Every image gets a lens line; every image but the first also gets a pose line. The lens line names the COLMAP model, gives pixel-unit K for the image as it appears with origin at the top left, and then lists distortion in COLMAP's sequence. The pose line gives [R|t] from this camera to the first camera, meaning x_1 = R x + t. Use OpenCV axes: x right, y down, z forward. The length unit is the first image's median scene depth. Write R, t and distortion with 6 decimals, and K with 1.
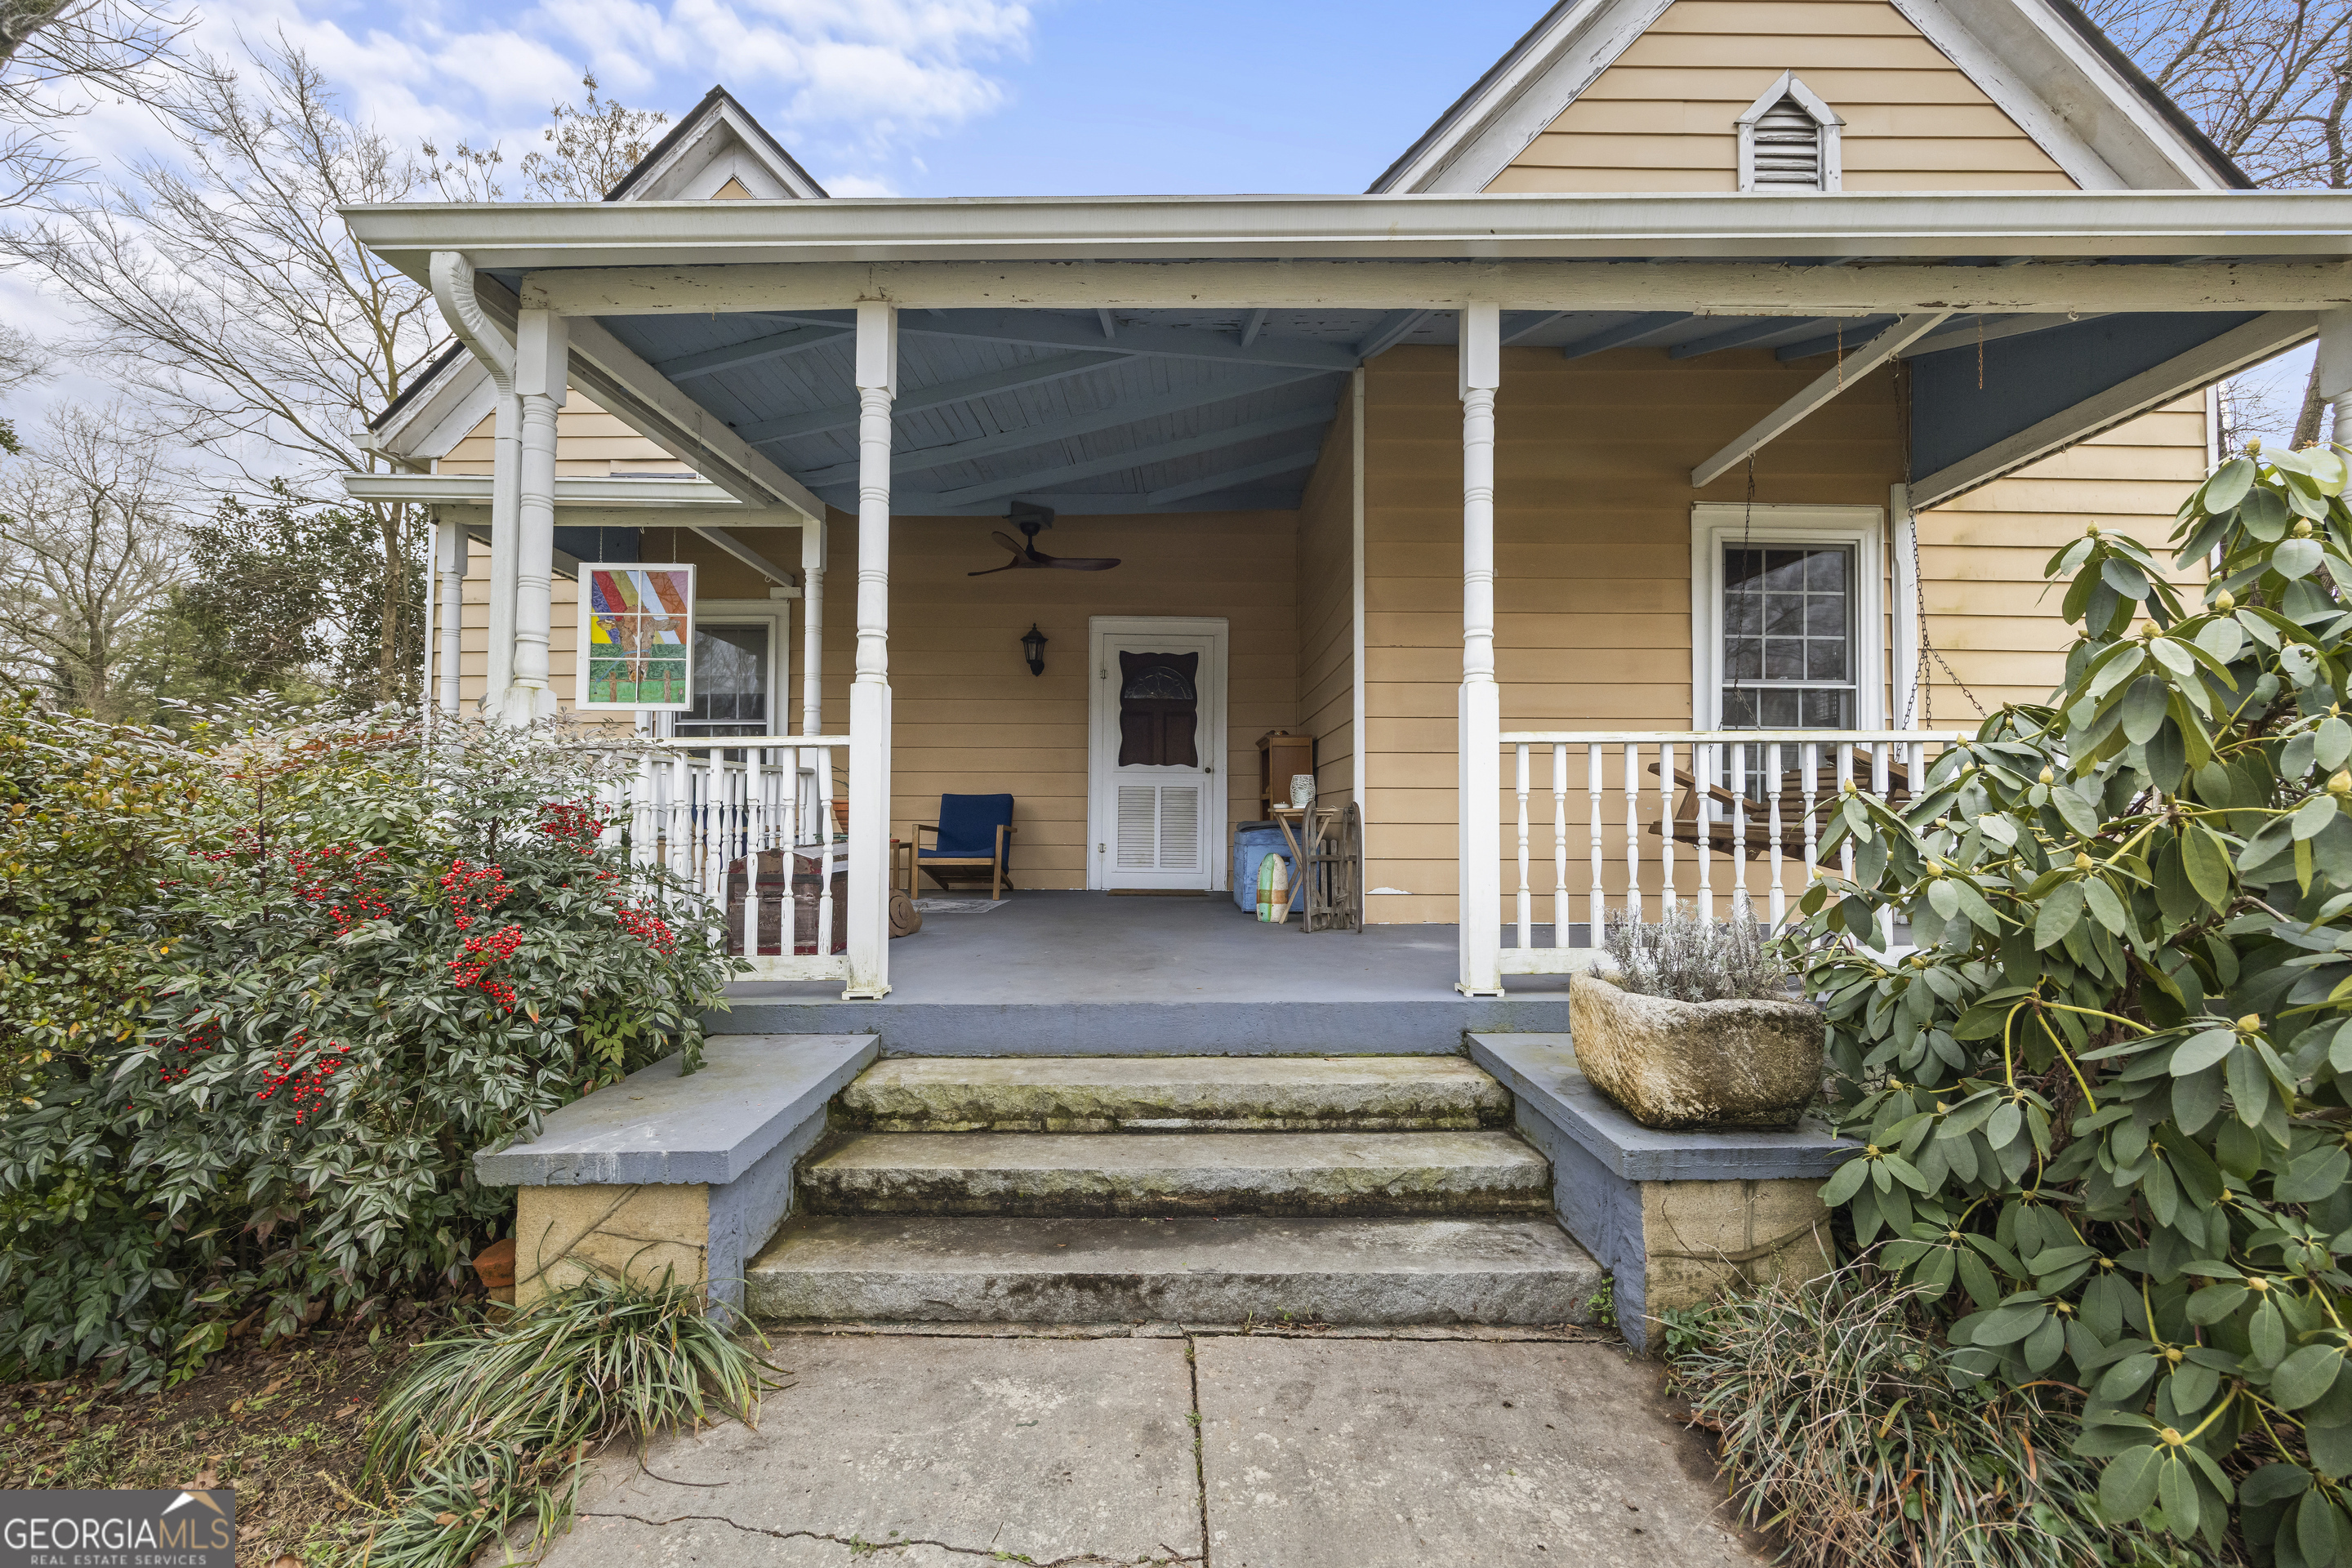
lens RADIAL K [[921.3, 0, 1163.9], [0, 921.3, 796.7], [0, 0, 1]] dist [-0.000998, -0.000619]
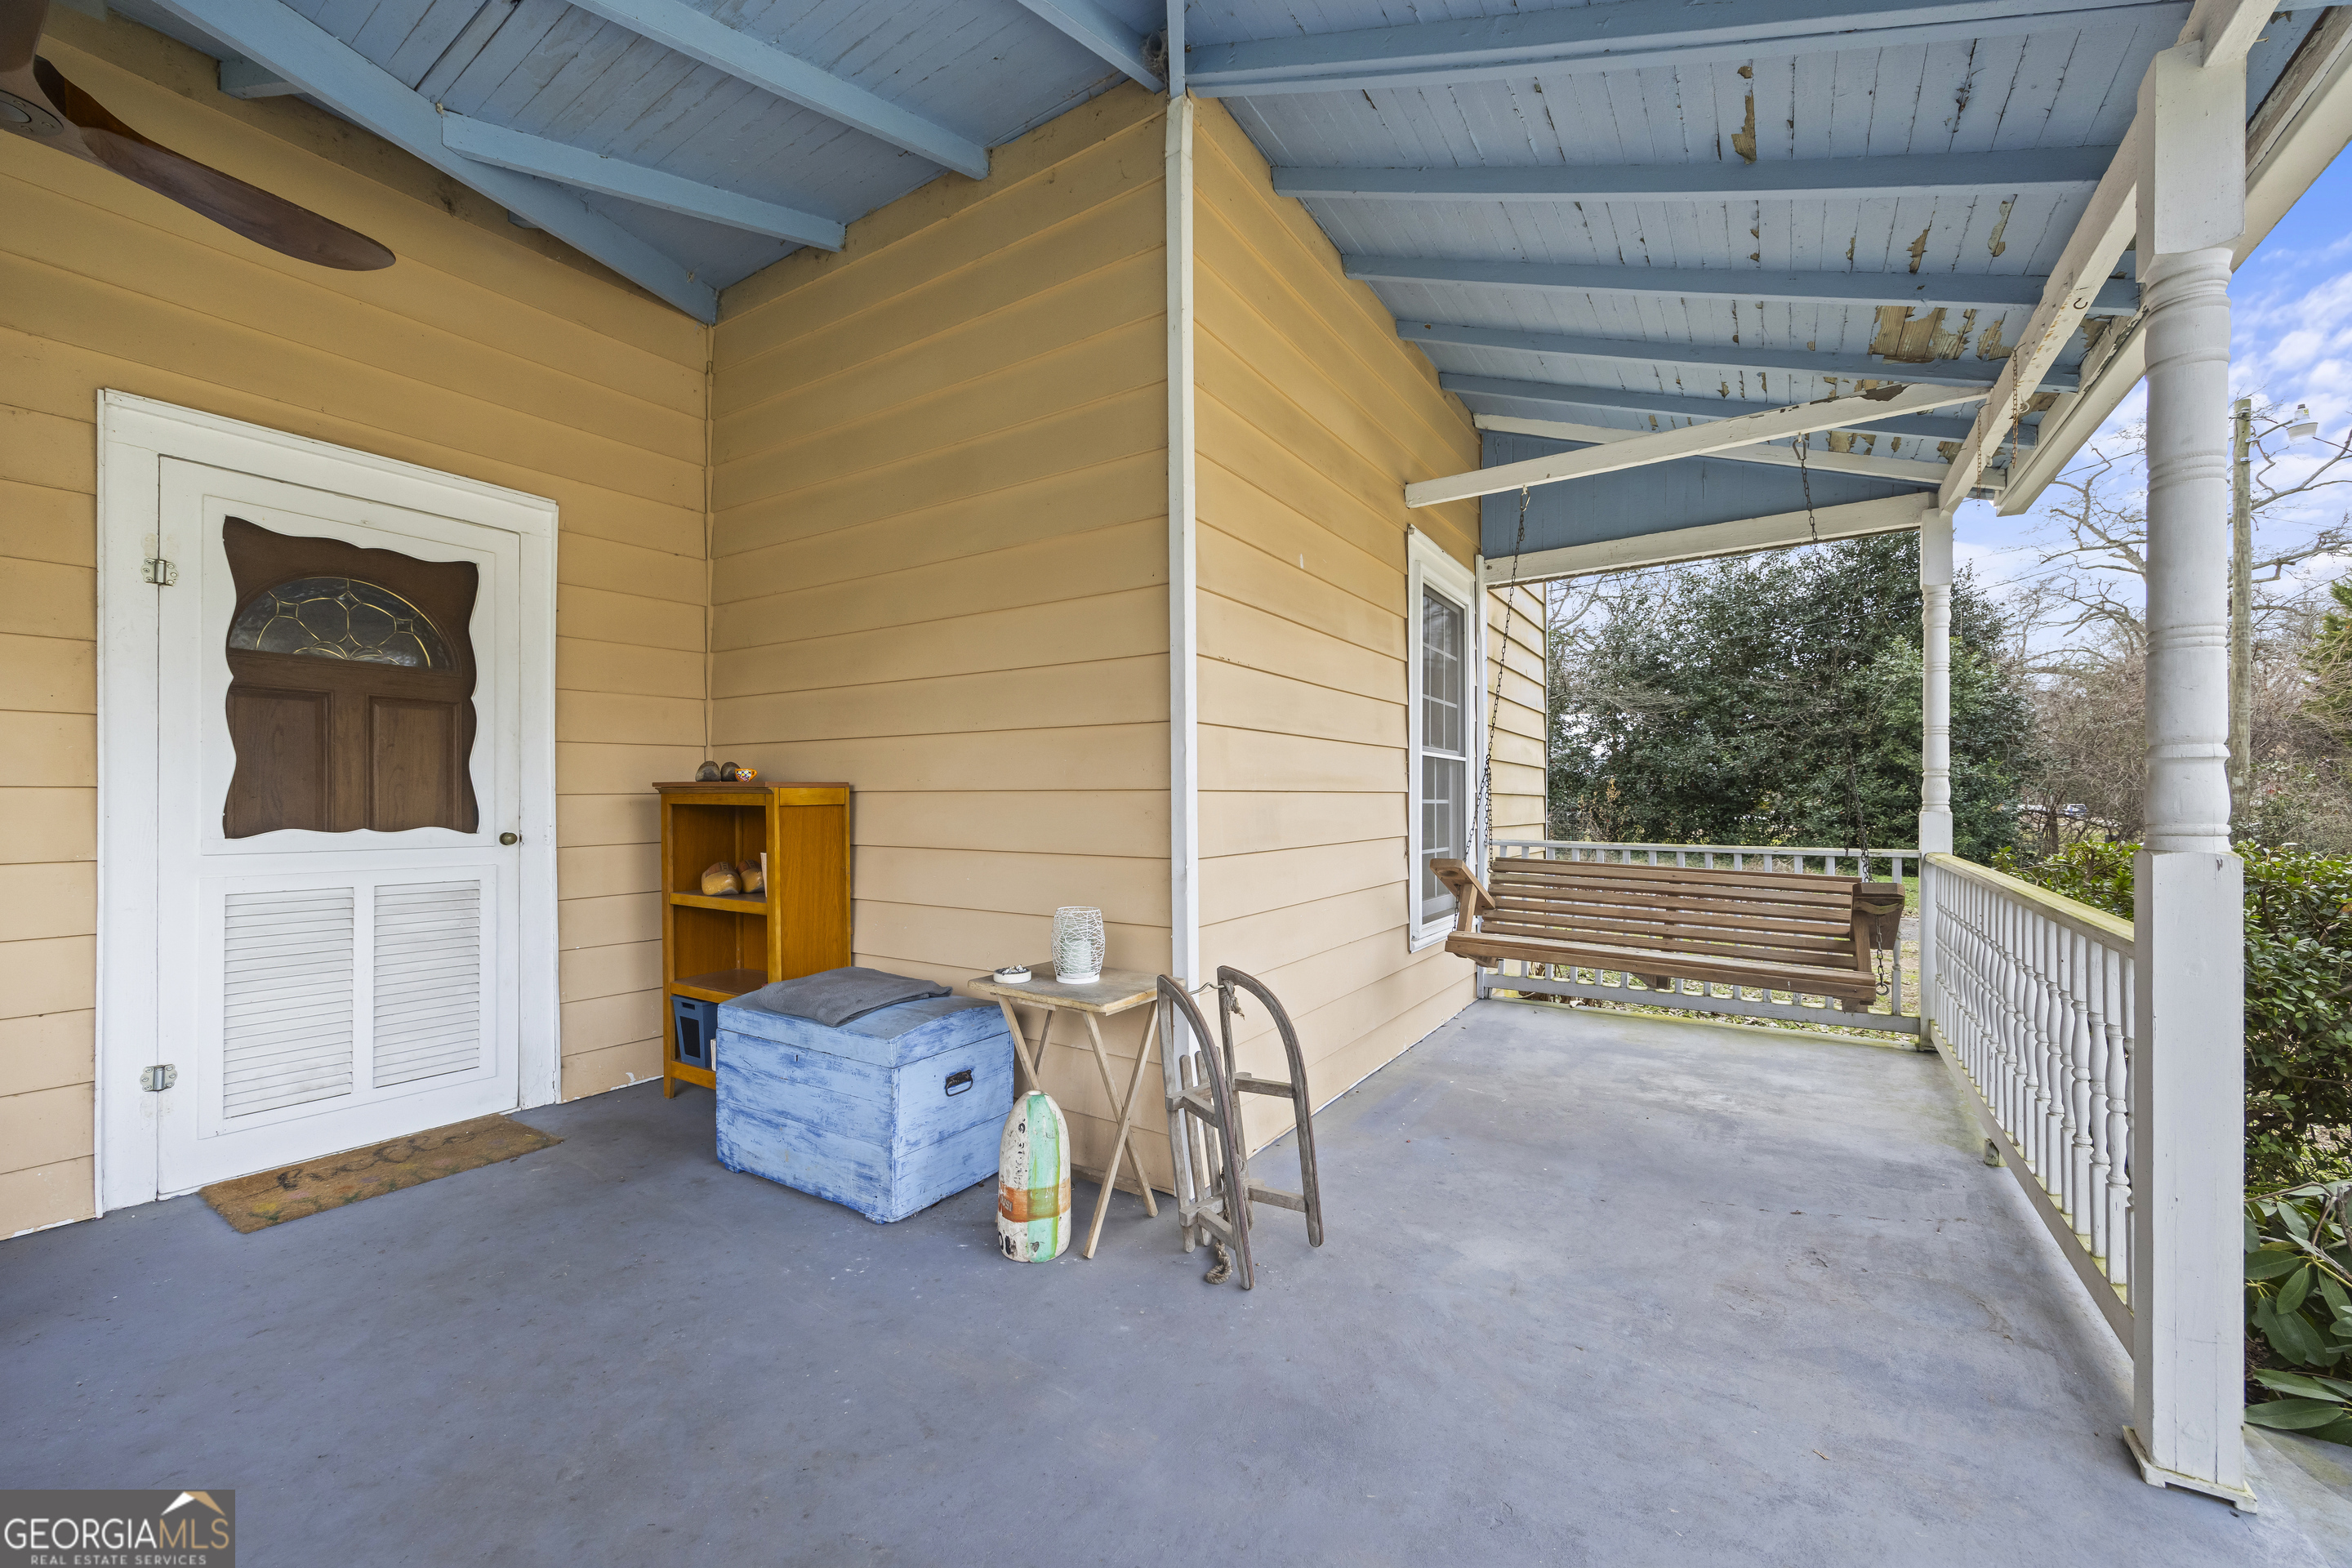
lens RADIAL K [[921.3, 0, 1188.3], [0, 921.3, 791.9], [0, 0, 1]] dist [-0.000998, -0.000619]
pose [[0.542223, -0.000769, 0.840234, -0.175305], [-0.019826, 0.999709, 0.013710, -0.076293], [-0.840000, -0.024092, 0.542051, 0.591718]]
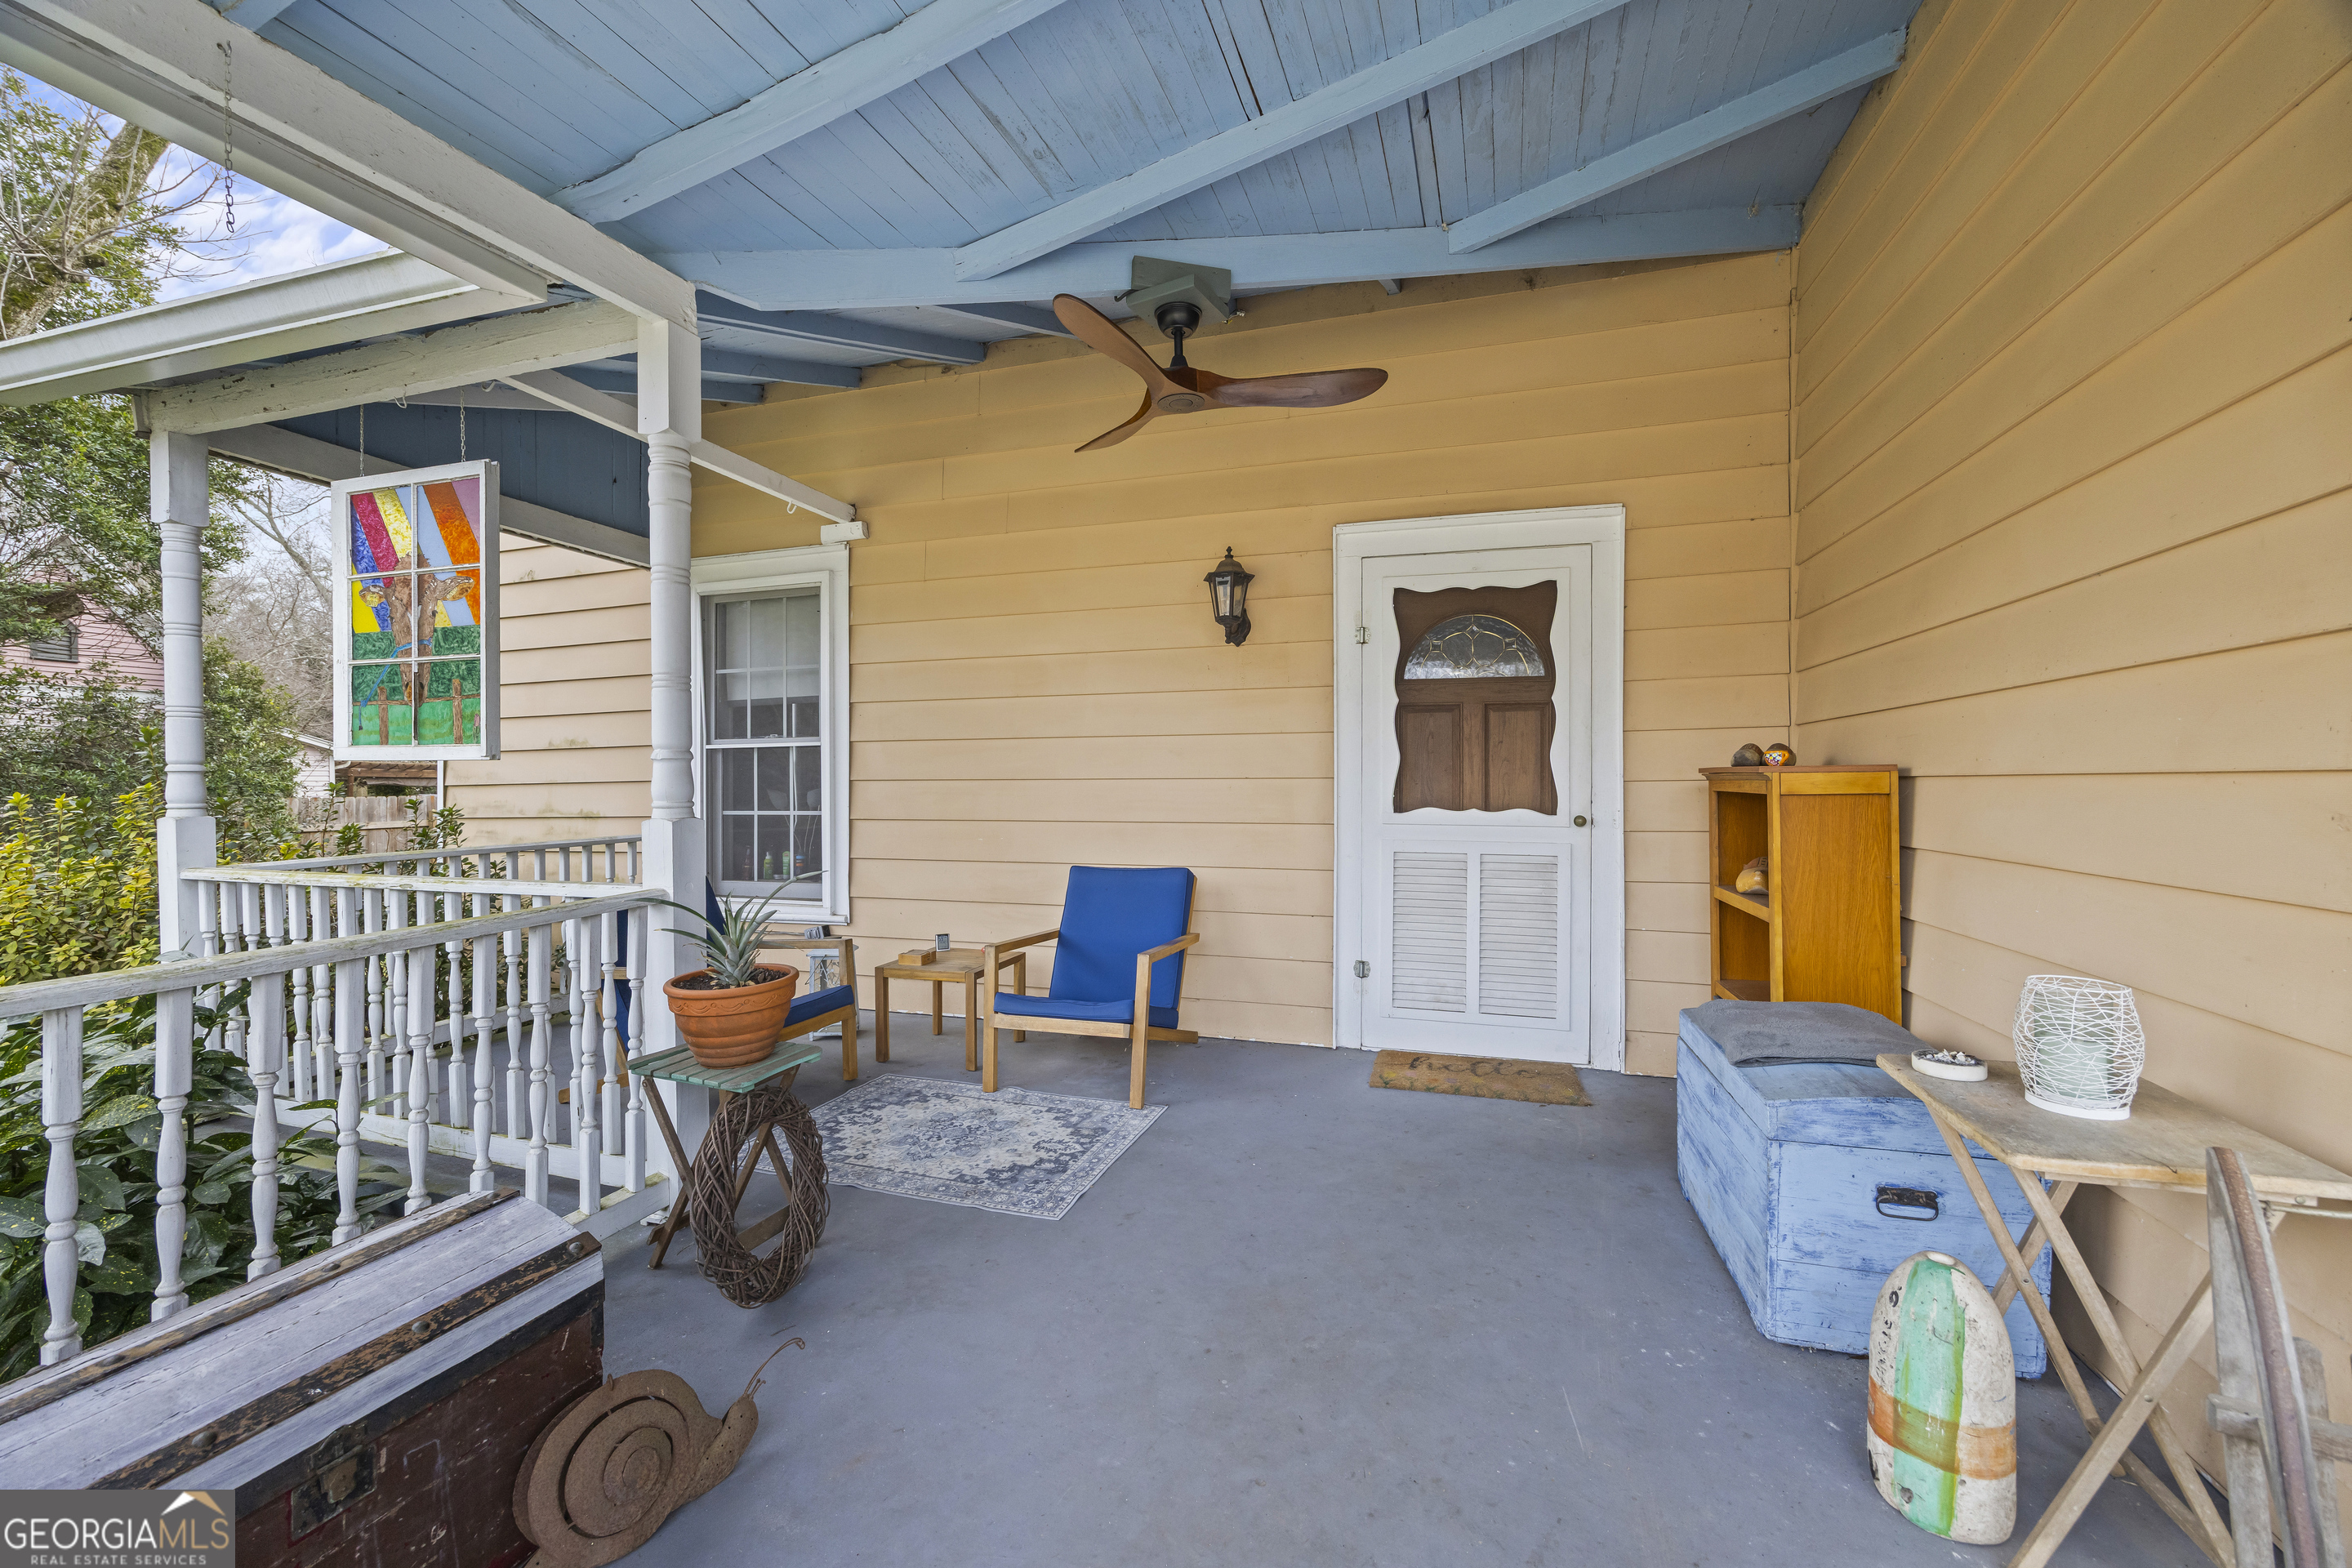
lens RADIAL K [[921.3, 0, 1171.9], [0, 921.3, 782.7], [0, 0, 1]] dist [-0.000998, -0.000619]
pose [[0.954000, -0.007471, -0.299714, -0.015309], [0.015481, 0.999583, 0.024360, -0.077332], [0.299407, -0.027879, 0.953718, 0.566643]]
